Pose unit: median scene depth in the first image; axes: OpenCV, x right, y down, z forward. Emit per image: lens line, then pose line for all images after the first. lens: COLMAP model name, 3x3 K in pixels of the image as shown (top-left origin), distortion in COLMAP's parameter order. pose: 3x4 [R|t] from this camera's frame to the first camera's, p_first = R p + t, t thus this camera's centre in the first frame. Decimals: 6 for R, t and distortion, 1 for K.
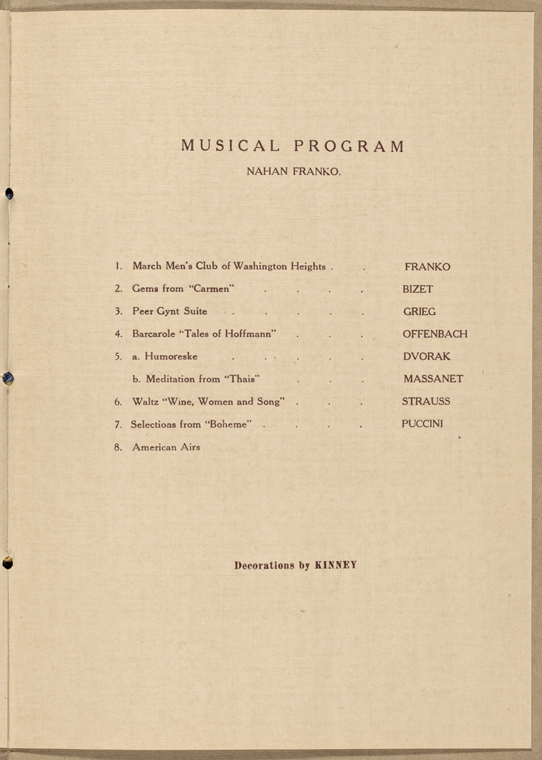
lens RADIAL K [[595.8, 0, 270.9], [0, 595.8, 380.3], [0, 0, 1]] dist [0.005379, -0.006727]
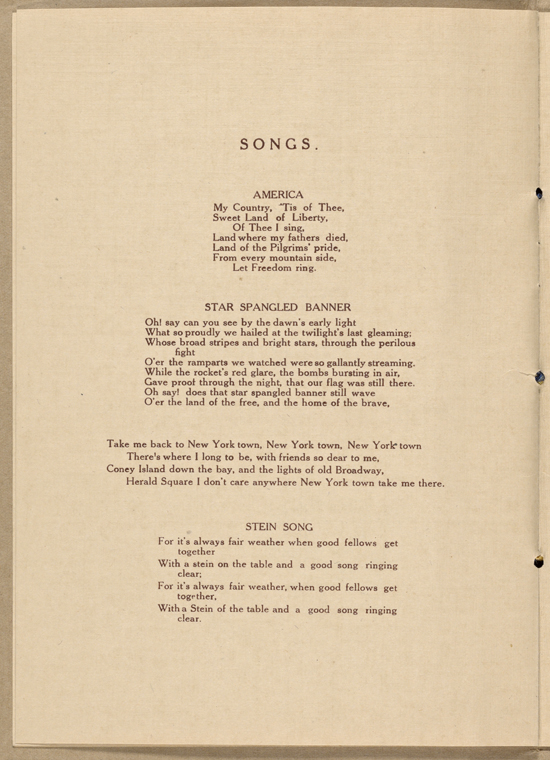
lens RADIAL K [[594.5, 0, 277.4], [0, 594.5, 377.9], [0, 0, 1]] dist [-0.002691, 0.003716]
pose [[0.999935, -0.003863, -0.010769, -0.868282], [0.003863, 0.999993, -0.000094, -0.004429], [0.010769, 0.000052, 0.999942, -0.003145]]
